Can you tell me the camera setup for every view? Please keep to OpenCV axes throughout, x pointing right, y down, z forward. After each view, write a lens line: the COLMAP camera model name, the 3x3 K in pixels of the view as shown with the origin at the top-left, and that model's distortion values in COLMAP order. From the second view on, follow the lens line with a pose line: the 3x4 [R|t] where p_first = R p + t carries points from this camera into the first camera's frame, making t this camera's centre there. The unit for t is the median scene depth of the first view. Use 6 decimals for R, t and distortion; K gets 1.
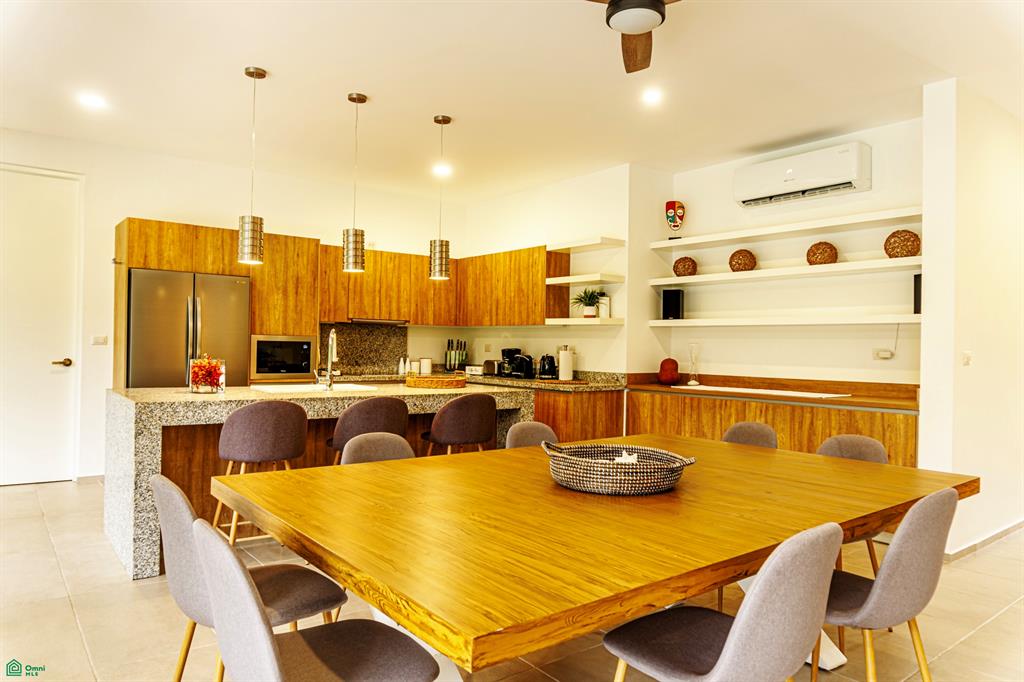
lens RADIAL K [[680.4, 0, 511.6], [0, 680.4, 349.4], [0, 0, 1]] dist [-0.030580, -0.000784]
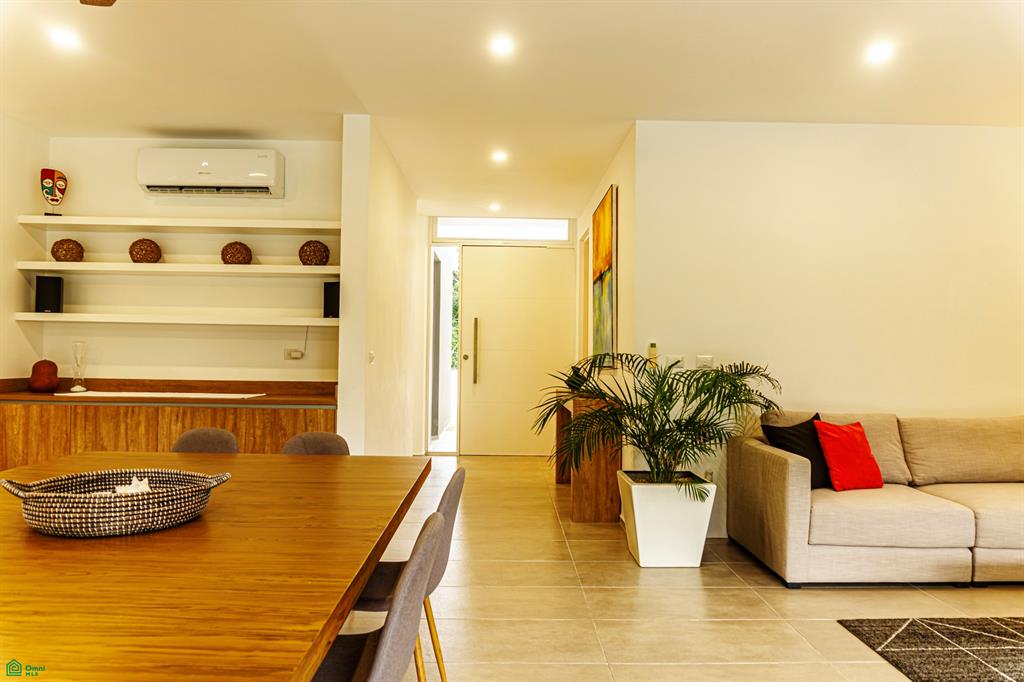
lens RADIAL K [[680.4, 0, 513.2], [0, 680.4, 347.1], [0, 0, 1]] dist [-0.030580, -0.000784]
pose [[0.593950, 0.004941, 0.804487, -0.095358], [-0.003068, 0.999988, -0.003876, -0.001052], [-0.804496, -0.000166, 0.593958, 0.075503]]
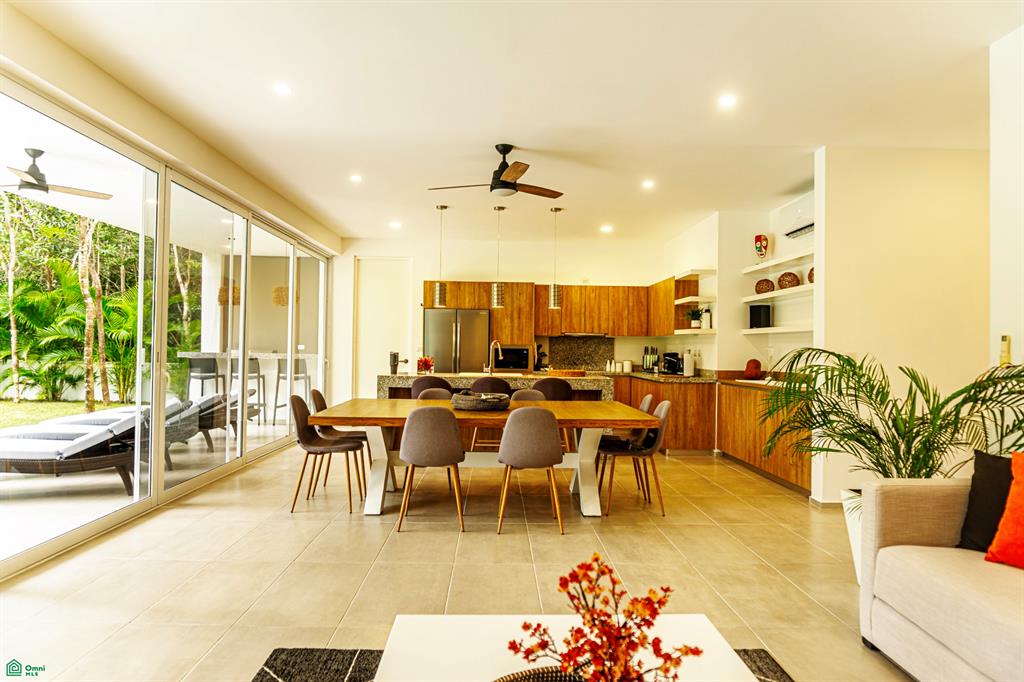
lens RADIAL K [[680.4, 0, 510.1], [0, 680.4, 341.5], [0, 0, 1]] dist [-0.030580, -0.000784]
pose [[0.803671, -0.015354, -0.594875, 0.715586], [-0.000956, 0.999632, -0.027092, 0.017417], [0.595073, 0.022342, 0.803361, -0.337327]]
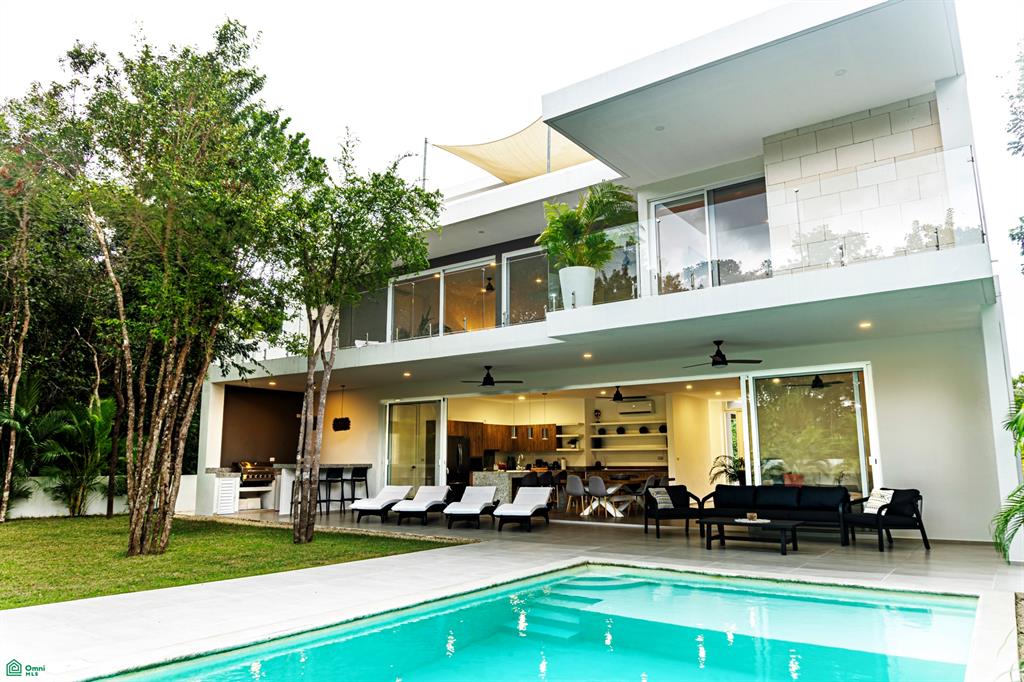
lens RADIAL K [[680.4, 0, 514.9], [0, 680.4, 344.5], [0, 0, 1]] dist [-0.030580, -0.000784]
pose [[0.960435, 0.022465, 0.277597, -1.158103], [0.025913, 0.985209, -0.169384, 0.004730], [-0.277296, 0.169876, 0.945647, -2.207513]]
